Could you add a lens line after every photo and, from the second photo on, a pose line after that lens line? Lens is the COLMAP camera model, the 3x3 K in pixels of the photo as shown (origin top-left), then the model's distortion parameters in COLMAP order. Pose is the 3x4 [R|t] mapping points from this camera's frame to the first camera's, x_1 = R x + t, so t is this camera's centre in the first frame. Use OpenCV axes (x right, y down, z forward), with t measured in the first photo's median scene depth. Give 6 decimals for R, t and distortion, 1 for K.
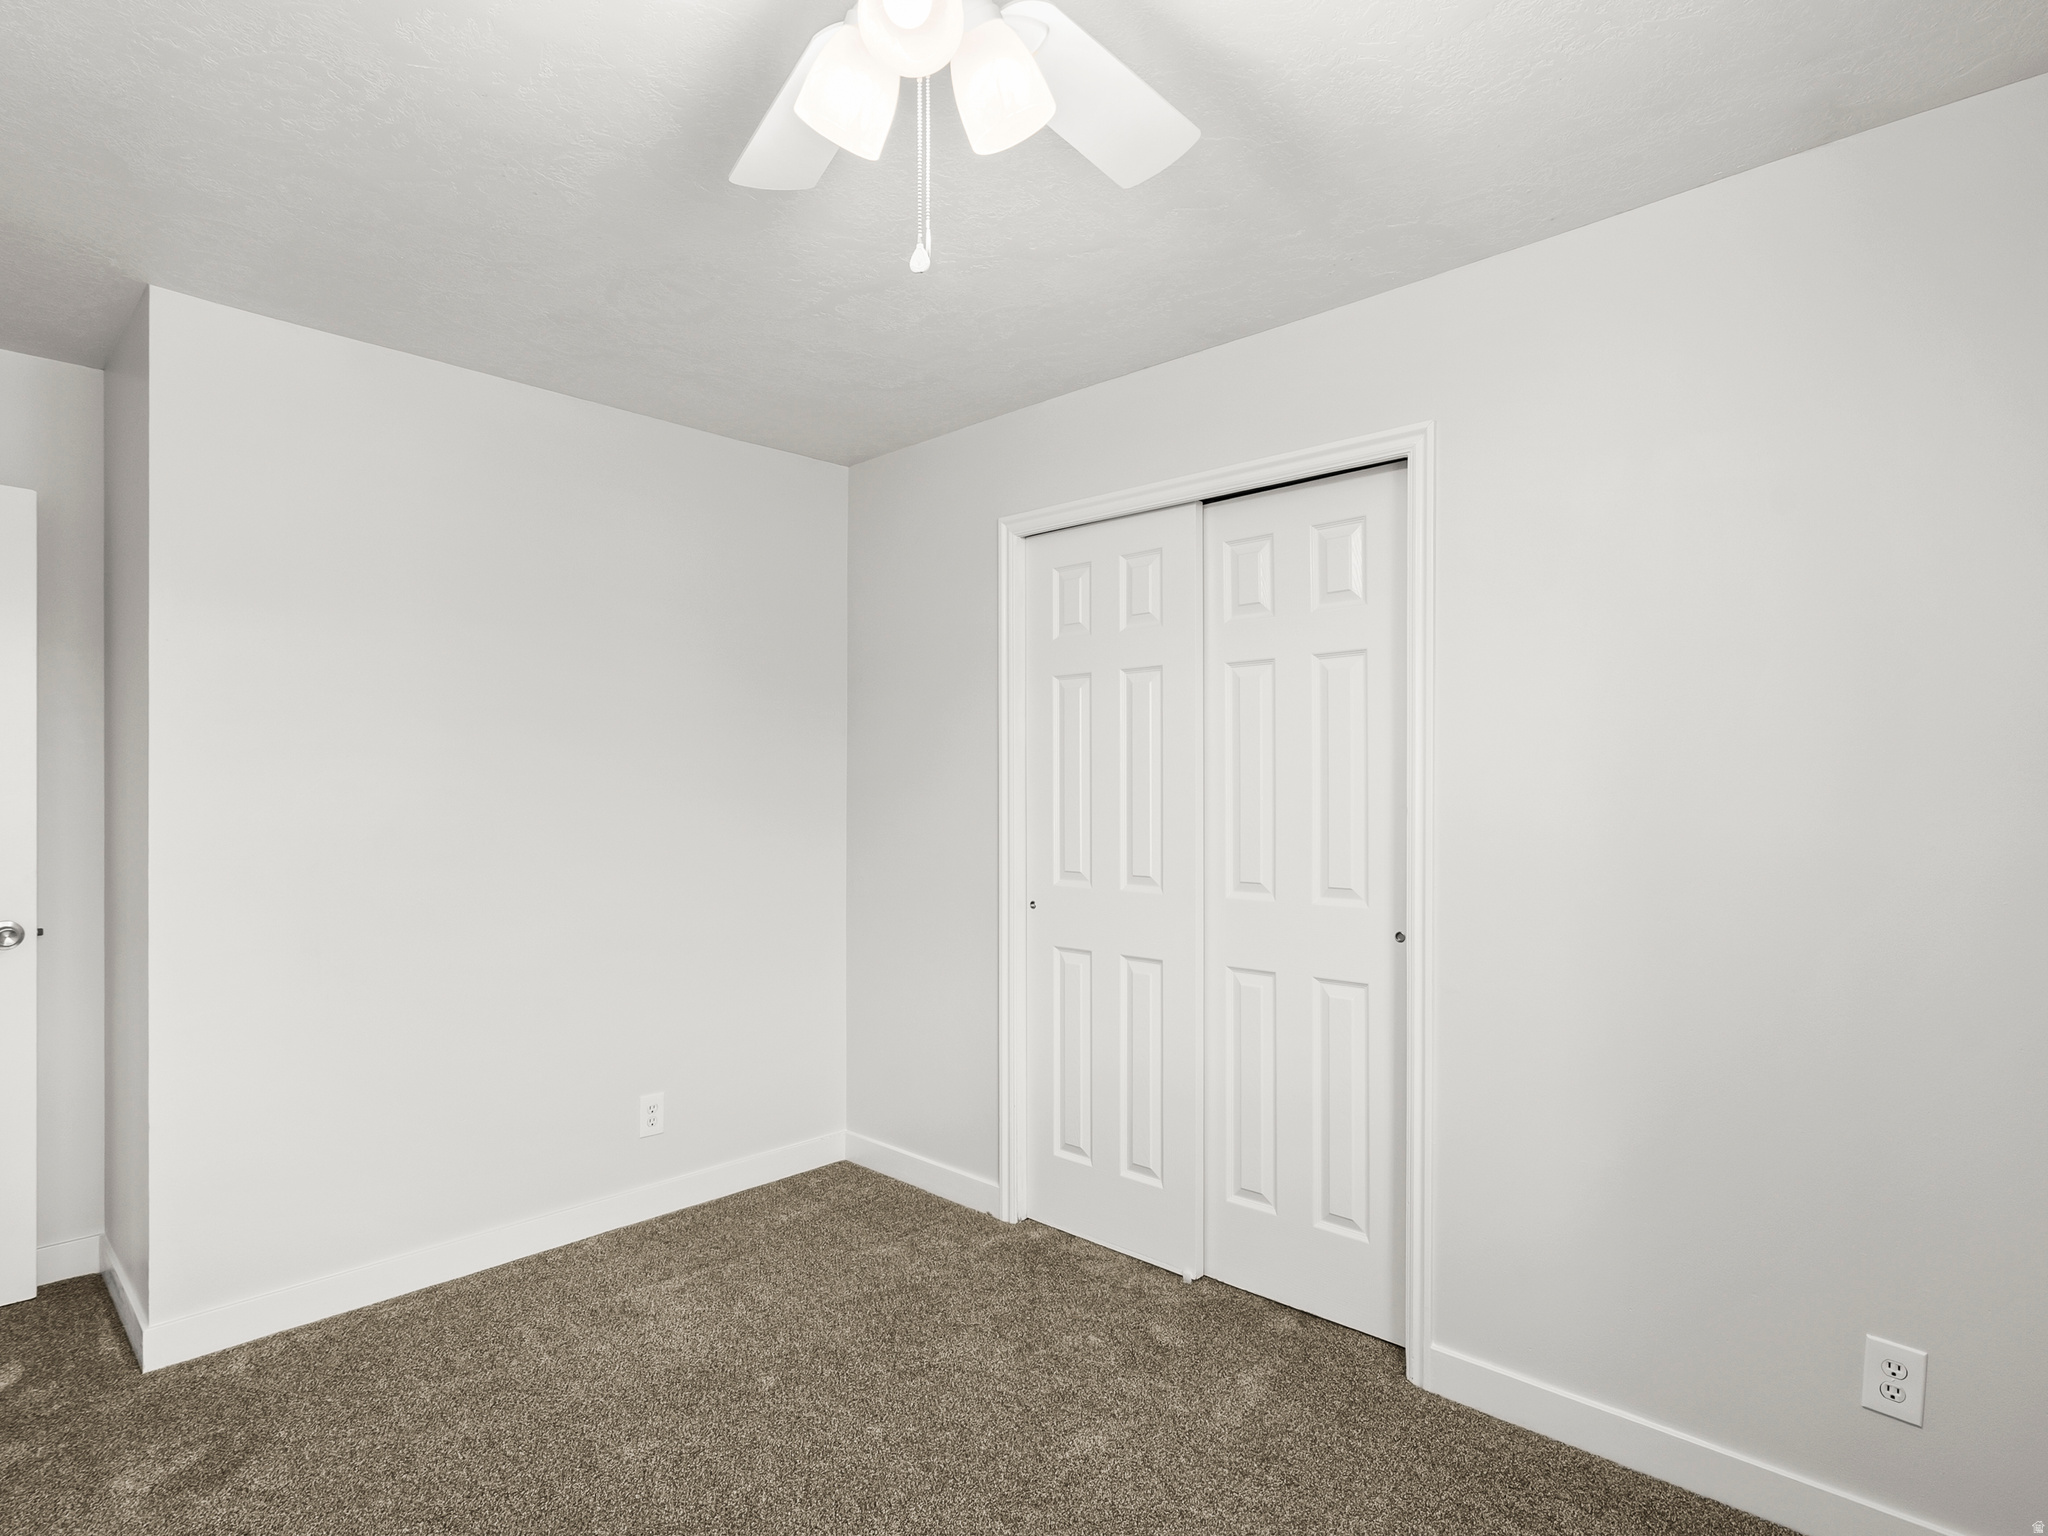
lens RADIAL K [[1083.4, 0, 1024.0], [0, 1083.4, 768.0], [0, 0, 1]] dist [-0.001434, -0.000375]
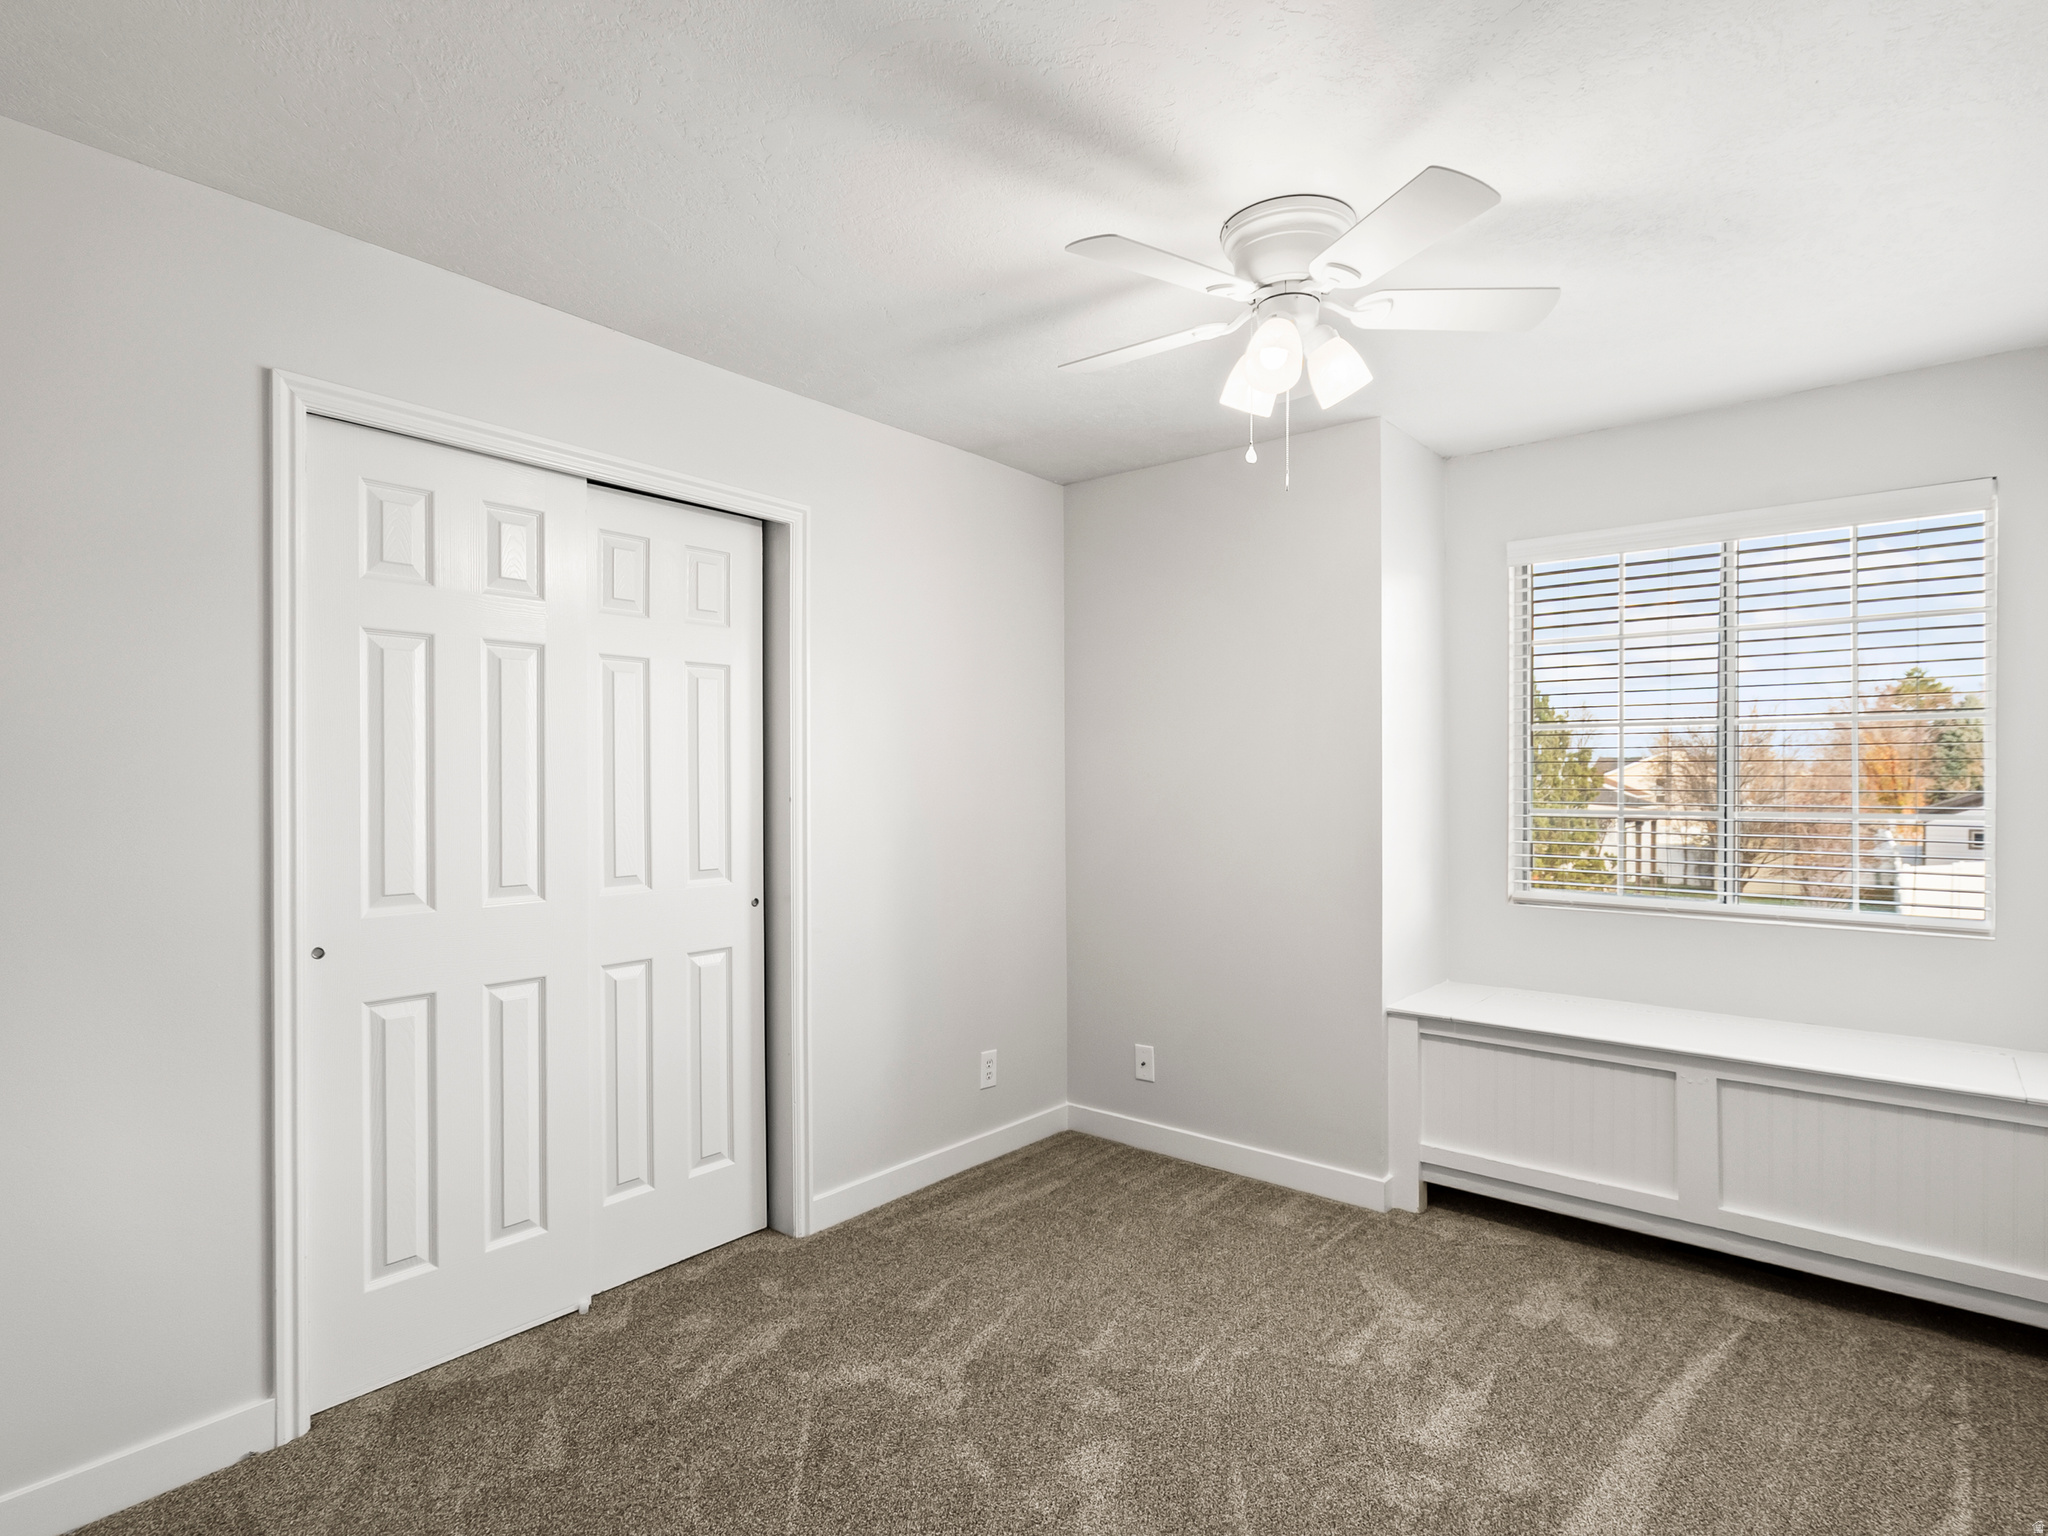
lens RADIAL K [[1083.4, 0, 1024.0], [0, 1083.4, 768.0], [0, 0, 1]] dist [-0.001434, -0.000375]
pose [[-0.065103, 0.014762, 0.997769, -0.776398], [-0.012249, 0.999803, -0.015591, 0.015236], [-0.997803, -0.013236, -0.064910, 0.658883]]
